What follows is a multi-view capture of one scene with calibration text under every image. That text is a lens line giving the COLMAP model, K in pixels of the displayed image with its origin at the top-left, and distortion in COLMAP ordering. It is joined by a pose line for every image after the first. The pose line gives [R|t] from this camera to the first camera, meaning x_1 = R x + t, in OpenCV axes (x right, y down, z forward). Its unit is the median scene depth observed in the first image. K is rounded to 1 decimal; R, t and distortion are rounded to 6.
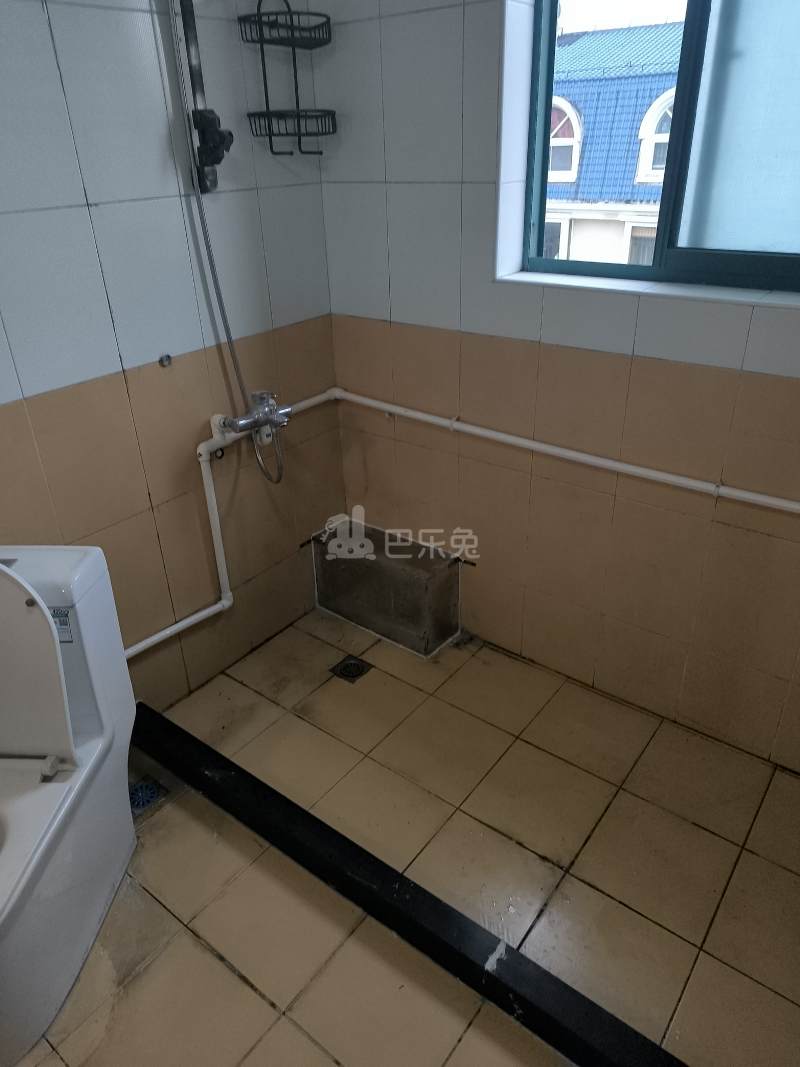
lens RADIAL K [[732.8, 0, 409.8], [0, 732.8, 528.2], [0, 0, 1]] dist [0.038843, -0.037081]
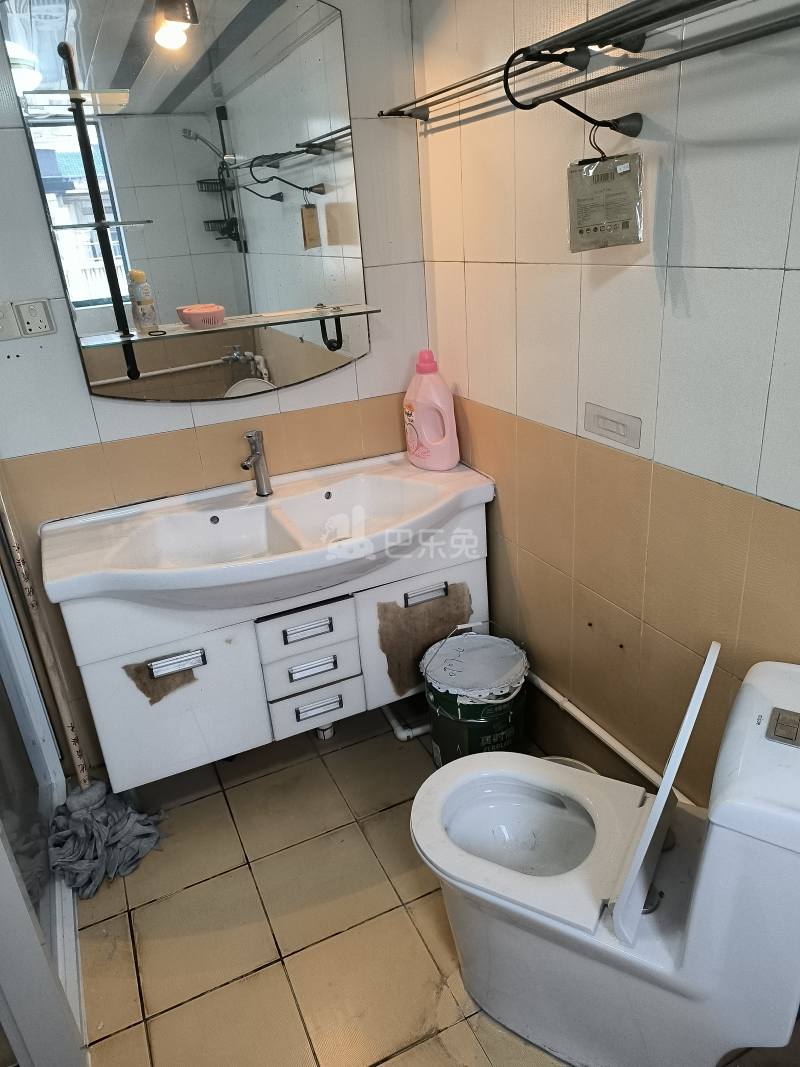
lens RADIAL K [[732.8, 0, 407.0], [0, 732.8, 540.3], [0, 0, 1]] dist [0.038843, -0.037081]
pose [[-0.466181, 0.401461, -0.788356, 0.101607], [-0.345355, 0.737827, 0.579949, -0.313700], [0.814497, 0.542624, -0.205315, 0.584598]]
